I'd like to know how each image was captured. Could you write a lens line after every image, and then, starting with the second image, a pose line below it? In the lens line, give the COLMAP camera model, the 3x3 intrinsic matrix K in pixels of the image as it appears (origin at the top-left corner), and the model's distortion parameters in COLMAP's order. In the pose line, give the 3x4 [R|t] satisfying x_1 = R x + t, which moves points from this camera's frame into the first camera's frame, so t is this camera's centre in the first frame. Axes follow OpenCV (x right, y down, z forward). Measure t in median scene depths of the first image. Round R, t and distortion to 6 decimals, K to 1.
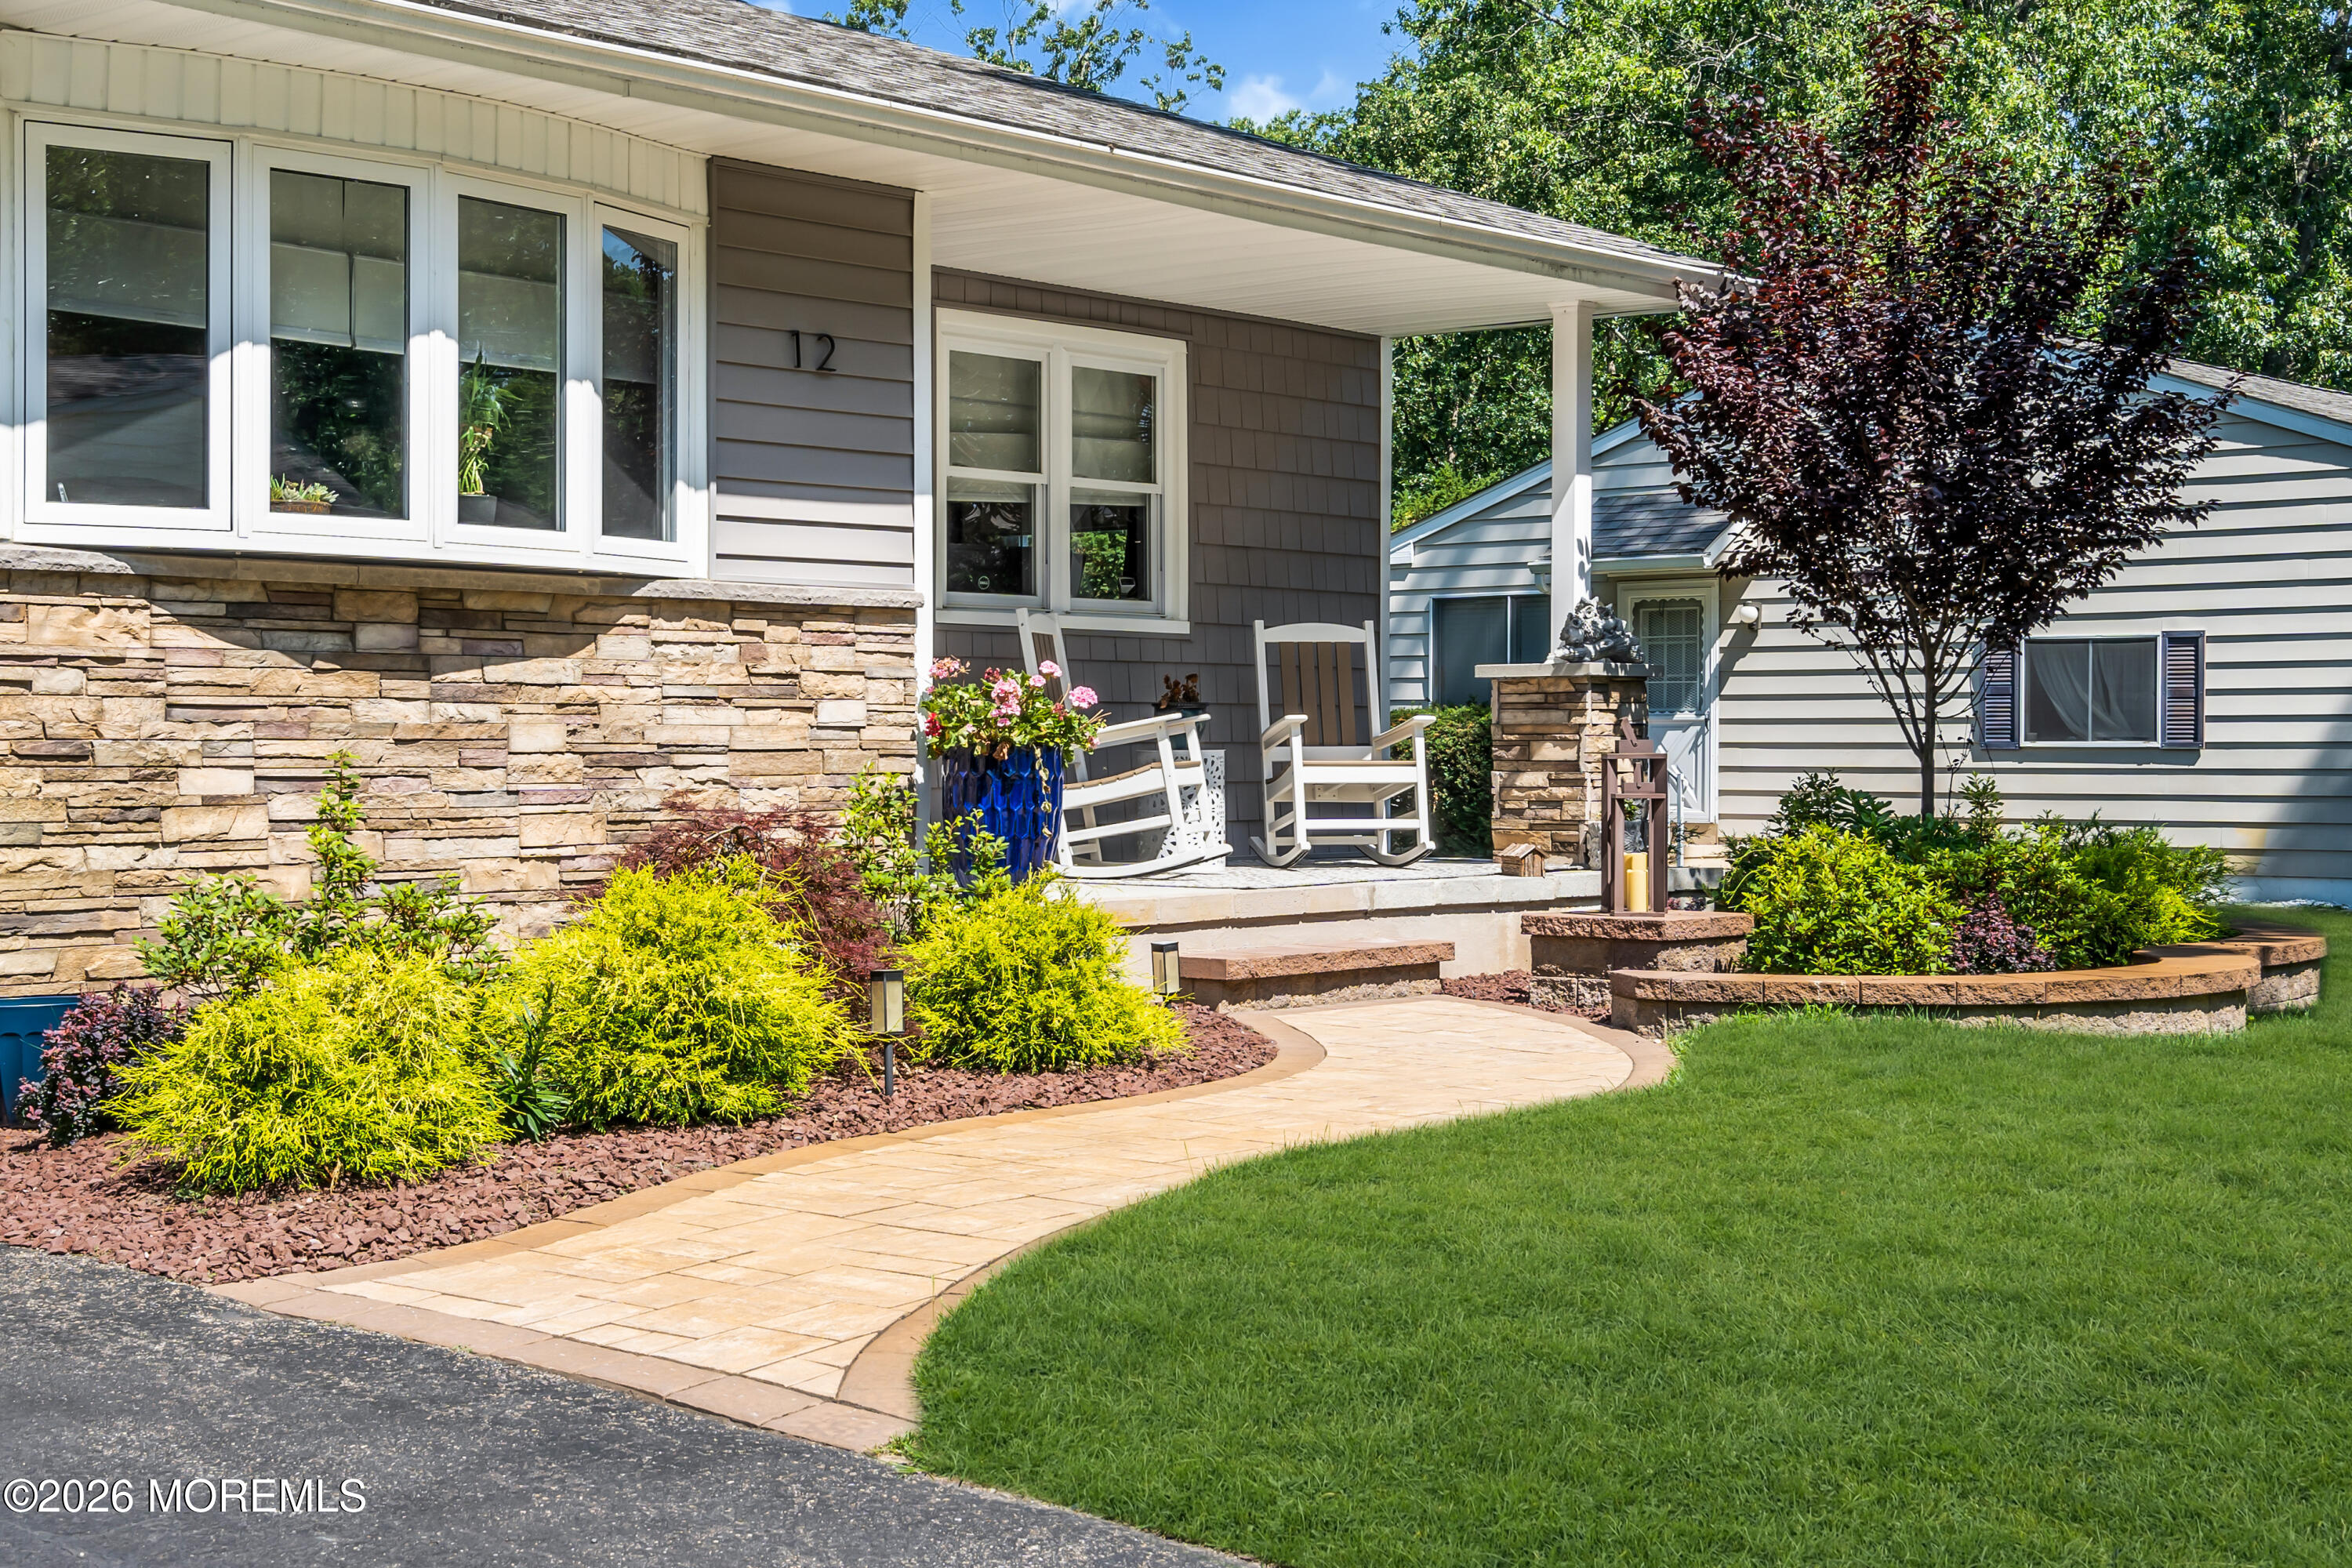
lens RADIAL K [[3255.8, 0, 1130.4], [0, 3255.8, 742.3], [0, 0, 1]] dist [0.010386, 0.005578]
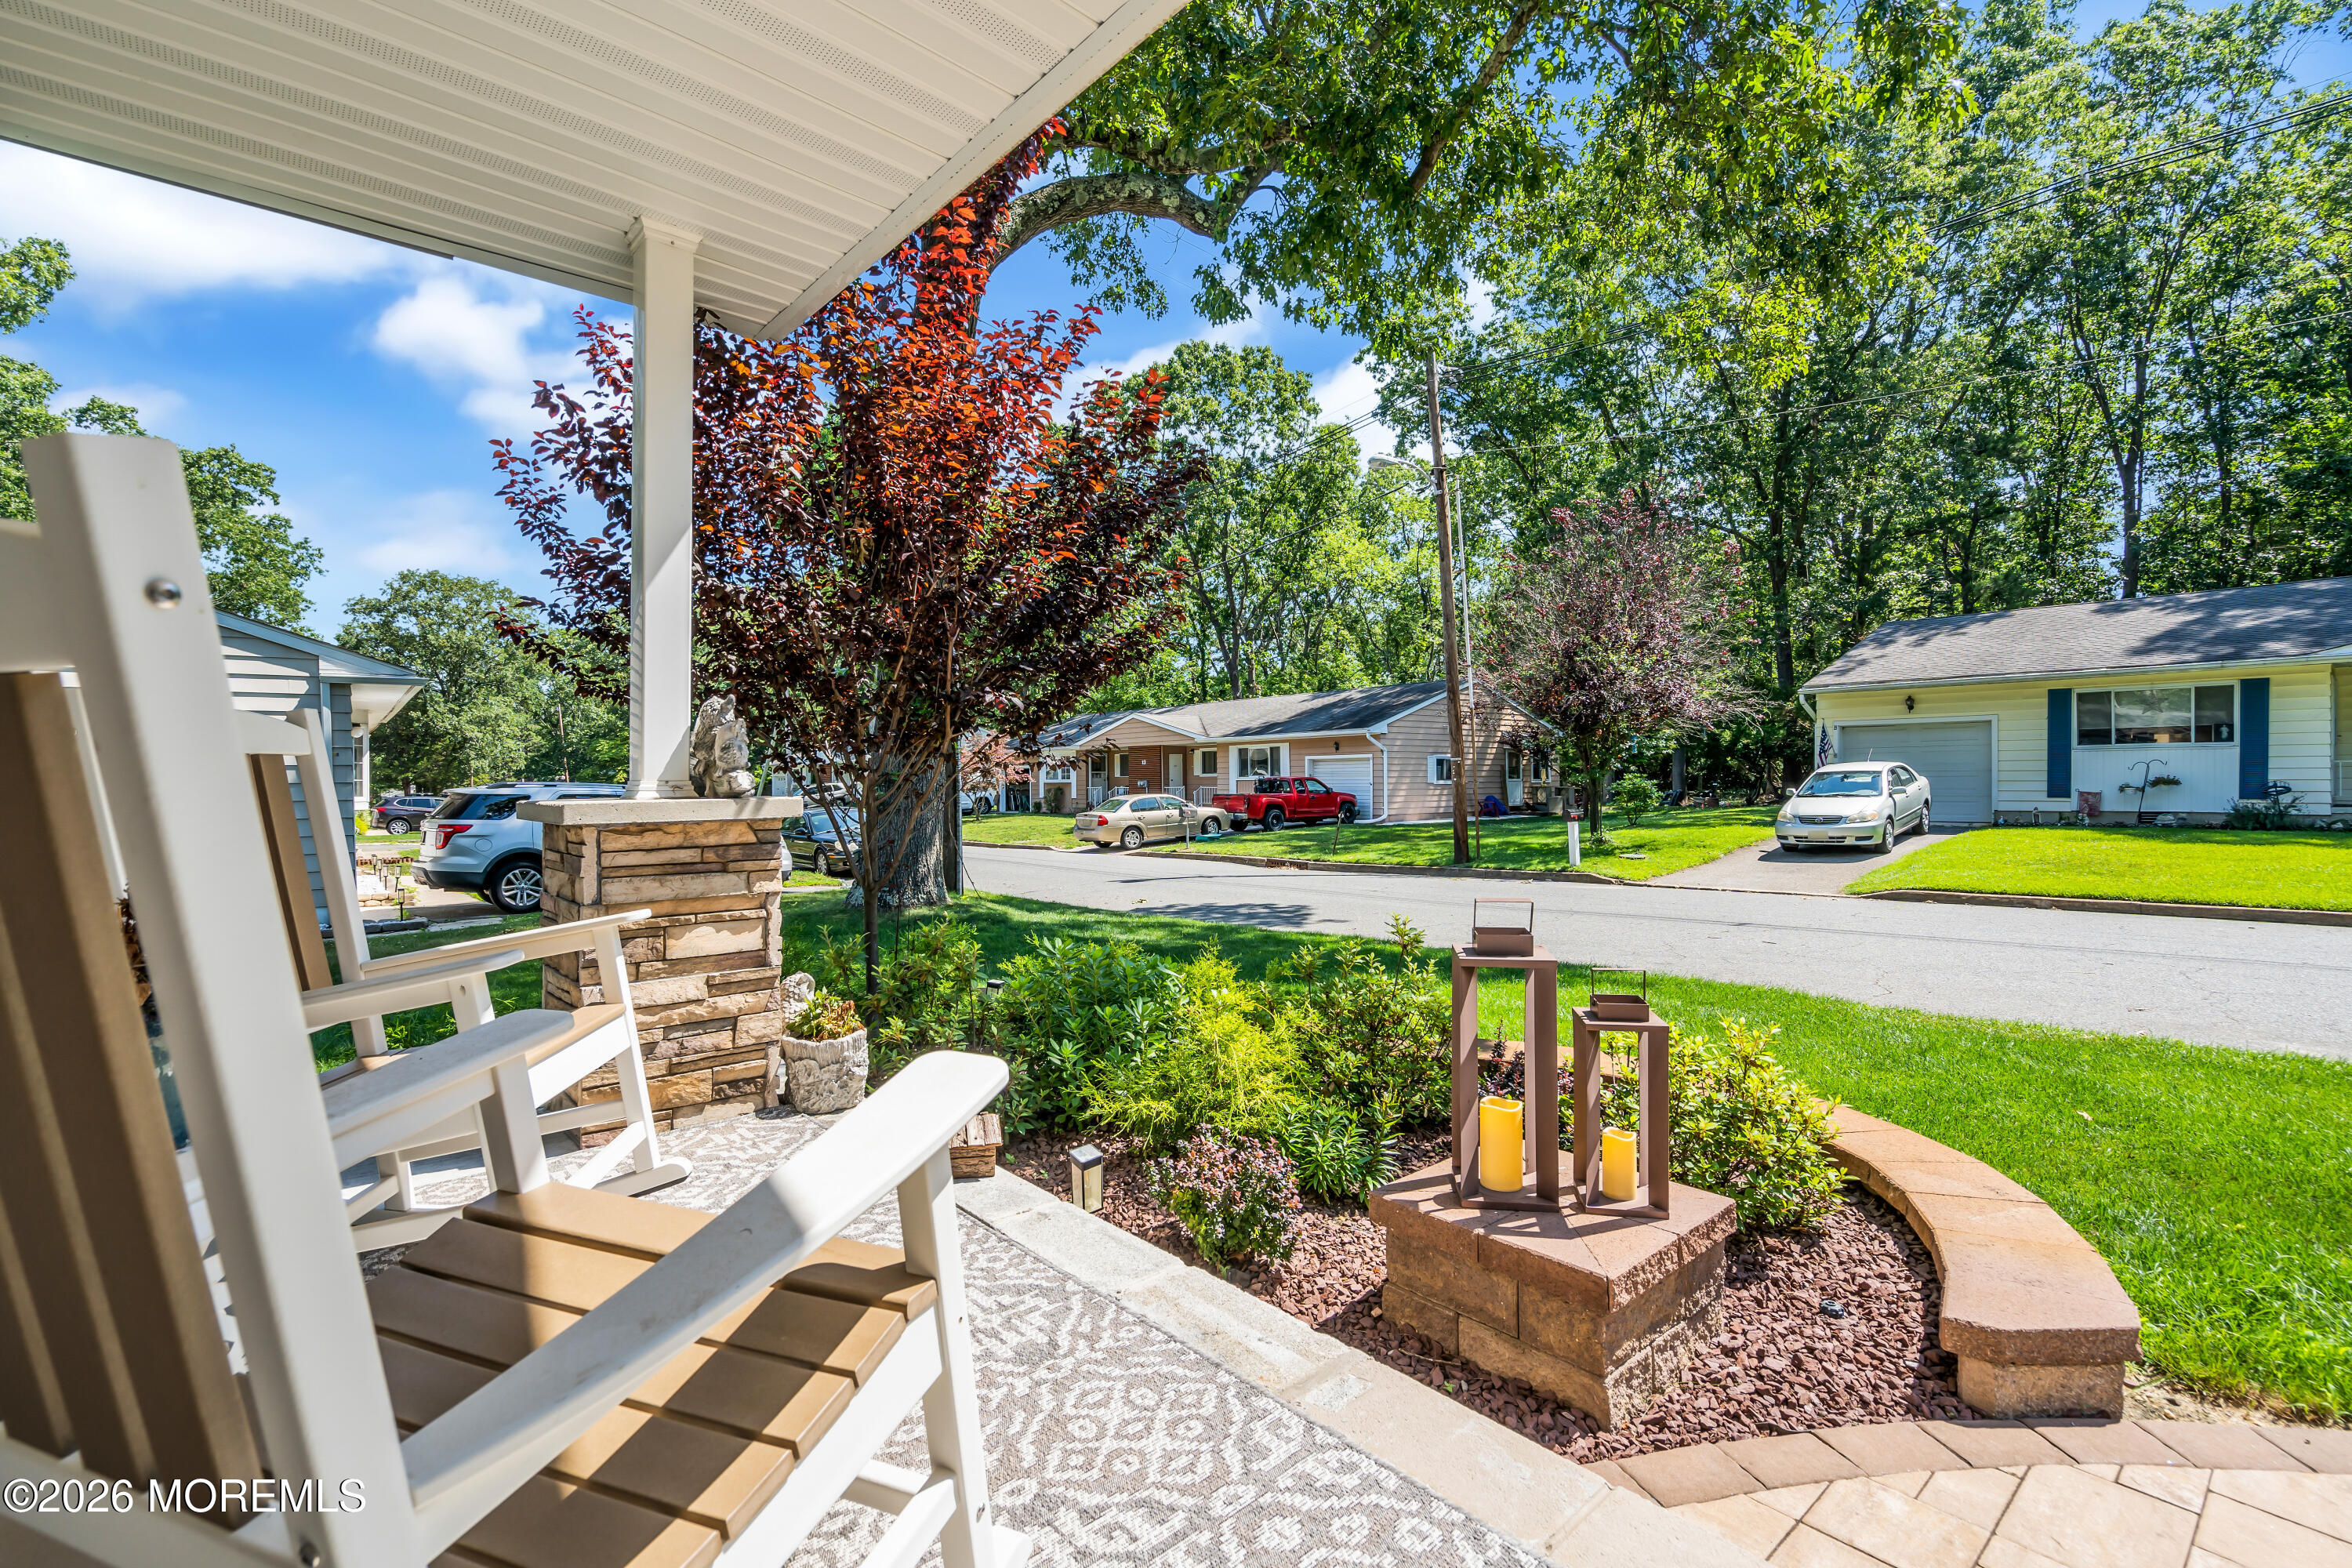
lens RADIAL K [[1053.8, 0, 1163.8], [0, 1053.8, 782.3], [0, 0, 1]] dist [-0.008040, -0.000154]
pose [[0.138752, -0.001499, 0.990326, -0.073545], [0.005800, 0.999983, 0.000701, -0.034453], [-0.990310, 0.005646, 0.138758, 1.129386]]
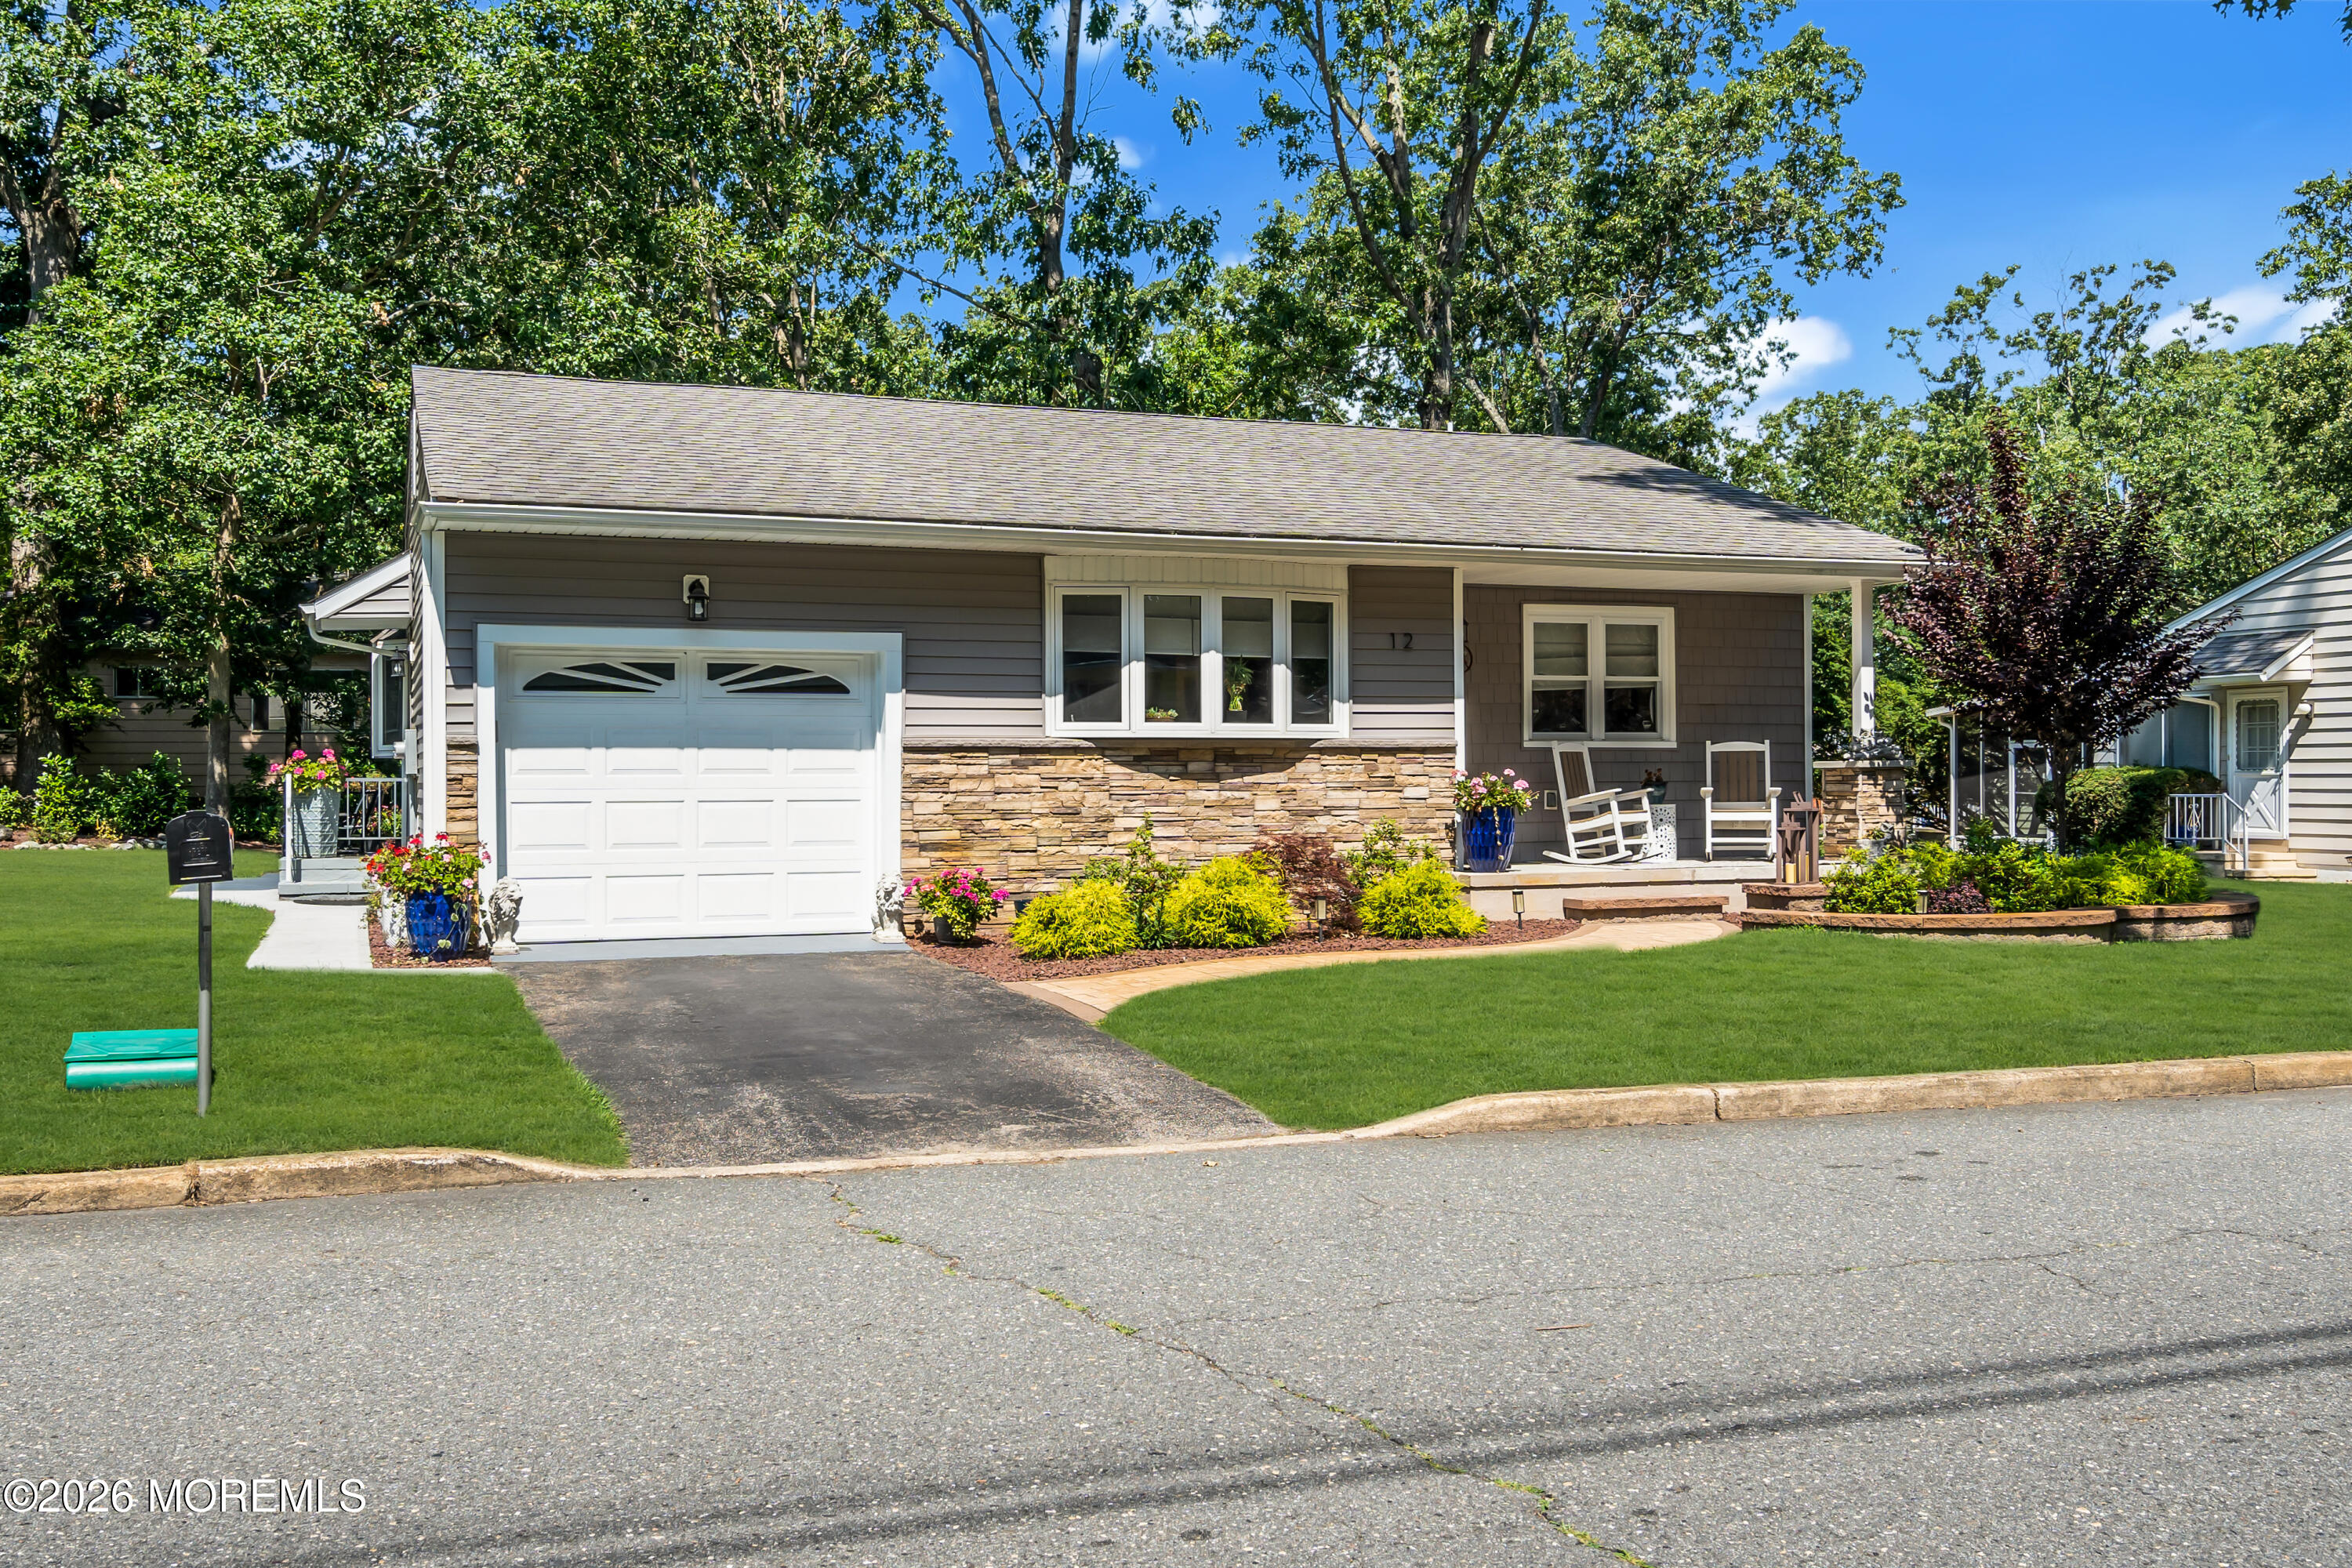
lens RADIAL K [[2068.5, 0, 1177.1], [0, 2068.5, 755.7], [0, 0, 1]] dist [0.014193, -0.006127]
pose [[0.880653, -0.011014, -0.473633, 0.473902], [0.005952, 0.999908, -0.012185, -0.018362], [0.473724, 0.007912, 0.880638, -0.411006]]
